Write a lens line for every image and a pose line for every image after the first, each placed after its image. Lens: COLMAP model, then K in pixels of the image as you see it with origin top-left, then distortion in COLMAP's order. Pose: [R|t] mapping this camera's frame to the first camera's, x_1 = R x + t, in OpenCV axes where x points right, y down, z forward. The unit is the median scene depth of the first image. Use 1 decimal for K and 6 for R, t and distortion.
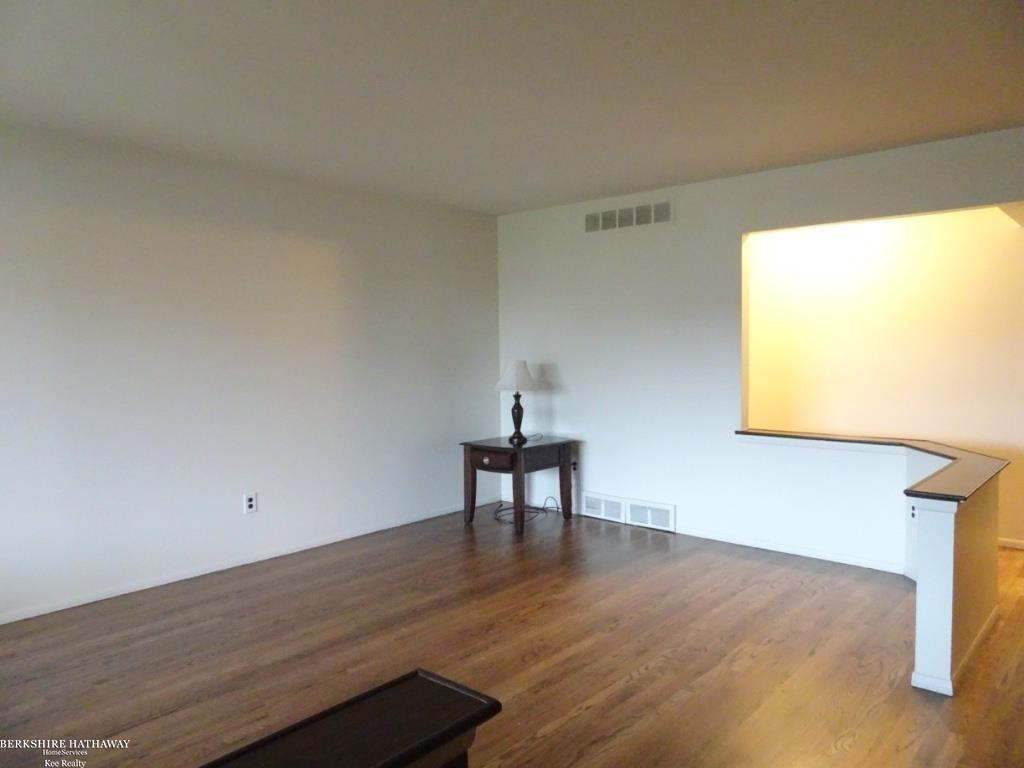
lens RADIAL K [[727.0, 0, 512.5], [0, 727.0, 381.4], [0, 0, 1]] dist [0.002332, 0.007378]
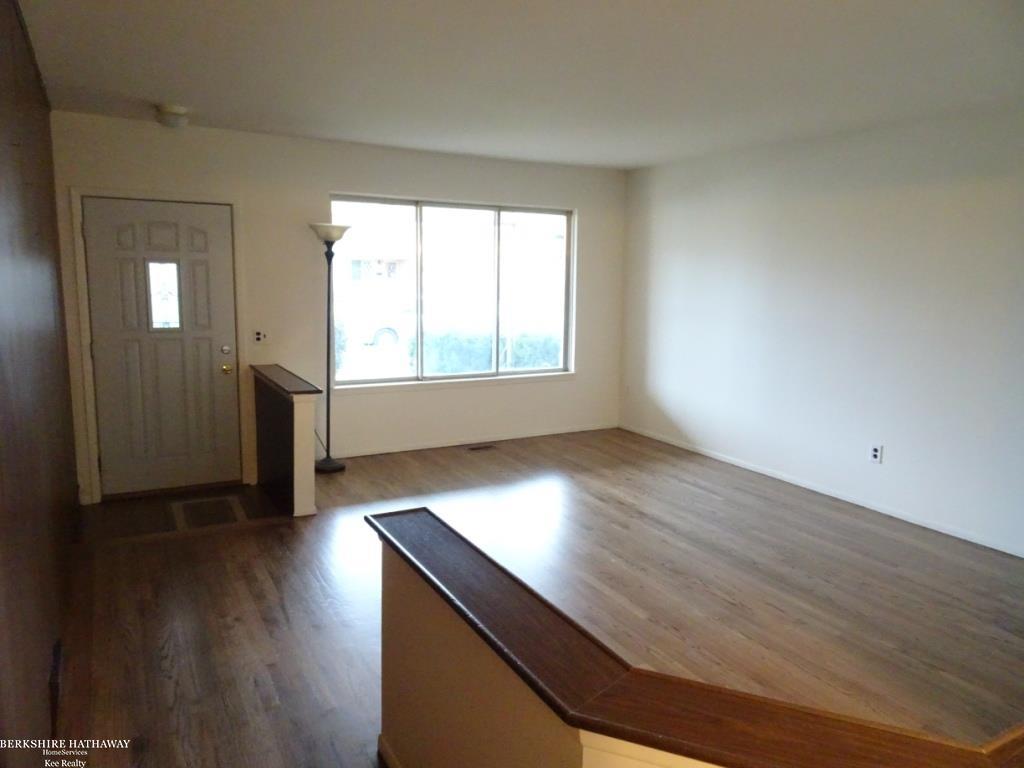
lens RADIAL K [[727.0, 0, 510.8], [0, 727.0, 382.7], [0, 0, 1]] dist [0.002332, 0.007378]
pose [[-0.327757, 0.147455, -0.933184, 0.813831], [-0.068490, 0.981438, 0.179135, -0.087643], [0.942276, 0.122627, -0.311574, 0.866790]]
